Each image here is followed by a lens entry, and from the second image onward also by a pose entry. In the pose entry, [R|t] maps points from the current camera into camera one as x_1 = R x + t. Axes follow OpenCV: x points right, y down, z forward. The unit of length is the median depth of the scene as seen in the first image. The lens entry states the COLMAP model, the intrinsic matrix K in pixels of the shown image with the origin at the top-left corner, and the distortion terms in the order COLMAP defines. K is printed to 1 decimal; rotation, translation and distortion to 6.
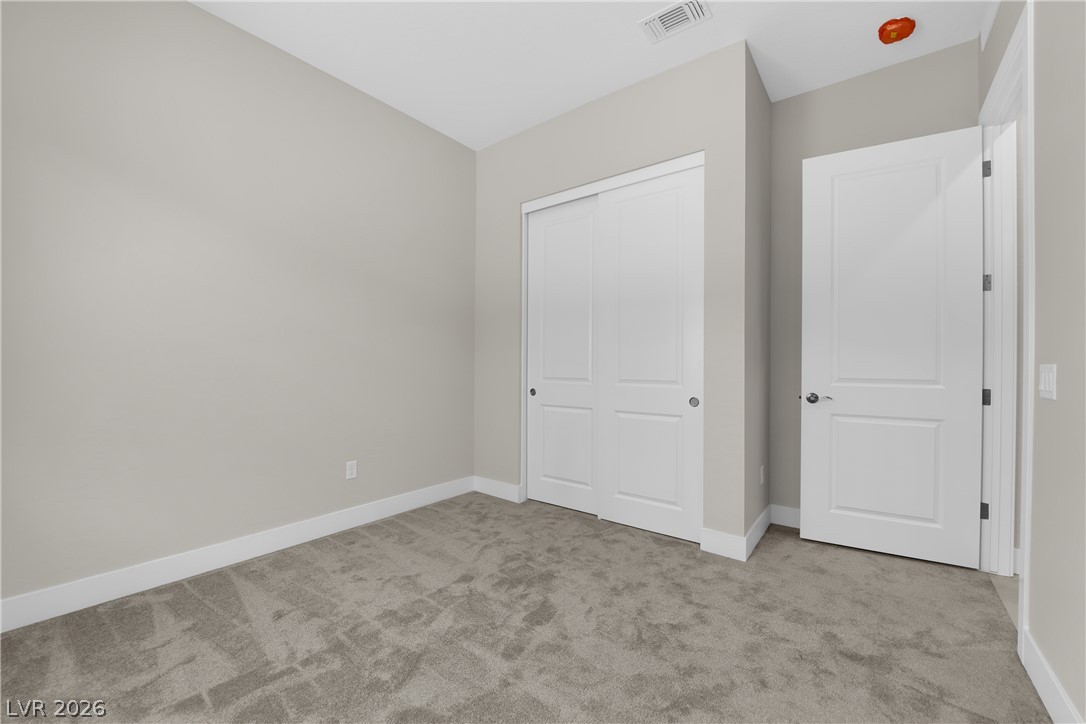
lens RADIAL K [[438.1, 0, 538.7], [0, 438.1, 363.4], [0, 0, 1]] dist [-0.012223, -0.000796]
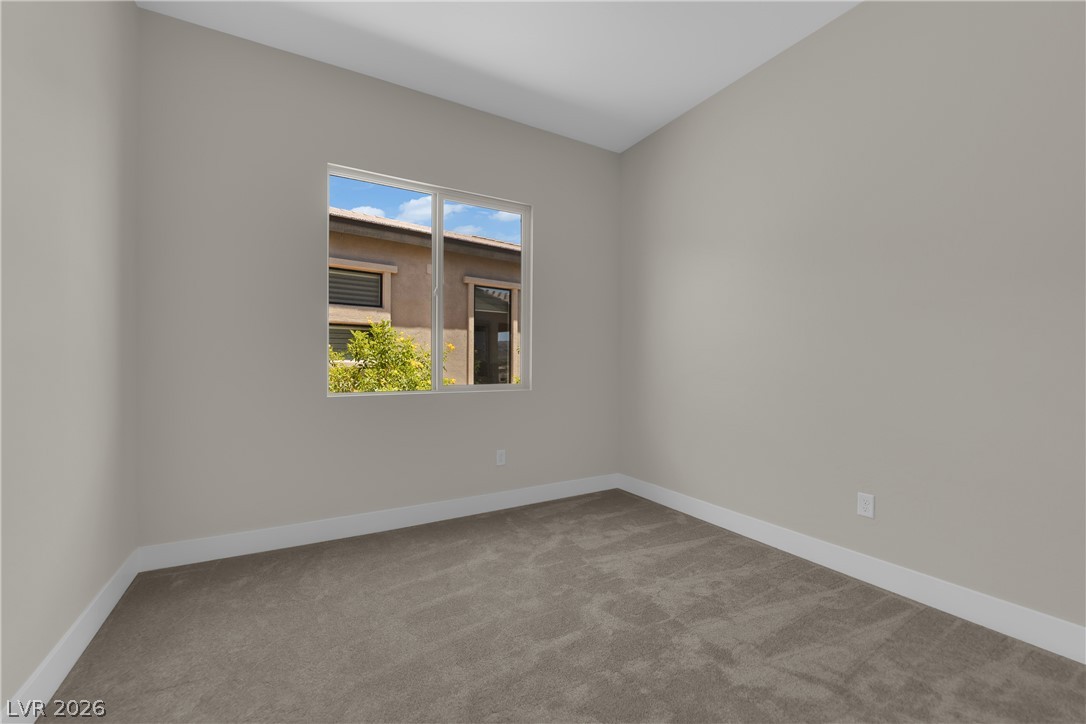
lens RADIAL K [[438.1, 0, 538.7], [0, 438.1, 363.4], [0, 0, 1]] dist [-0.012223, -0.000796]
pose [[-0.375034, 0.002234, -0.927008, 0.656818], [0.003631, 0.999993, 0.000941, -0.010524], [0.927004, -0.003013, -0.375039, 1.009068]]
